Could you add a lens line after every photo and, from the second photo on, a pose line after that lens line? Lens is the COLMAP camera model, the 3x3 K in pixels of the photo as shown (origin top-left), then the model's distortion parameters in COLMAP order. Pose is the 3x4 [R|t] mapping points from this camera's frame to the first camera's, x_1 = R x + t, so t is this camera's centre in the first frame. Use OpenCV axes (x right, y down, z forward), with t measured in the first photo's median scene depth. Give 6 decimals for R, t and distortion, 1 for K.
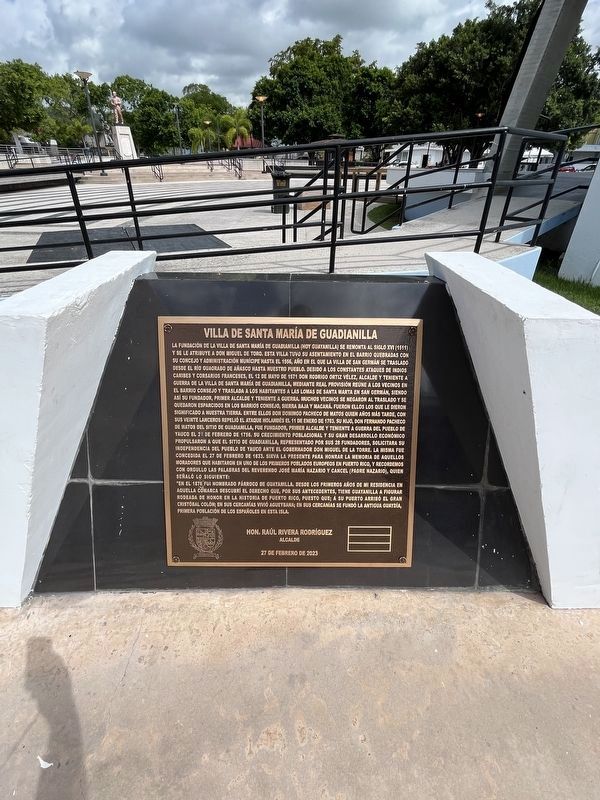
lens RADIAL K [[383.2, 0, 300.0], [0, 383.2, 400.0], [0, 0, 1]] dist [-0.000460, -0.000273]
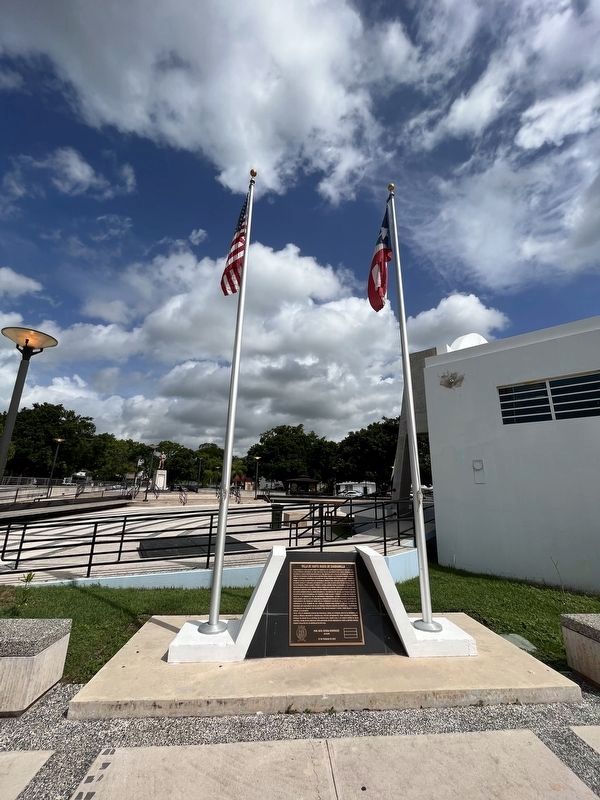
lens RADIAL K [[326.5, 0, 300.0], [0, 326.5, 400.0], [0, 0, 1]] dist [-0.000873, 0.000027]
pose [[0.997024, 0.030338, 0.070871, -0.024037], [0.031096, 0.682937, -0.729815, 0.048042], [-0.070541, 0.729847, 0.679962, -0.109975]]
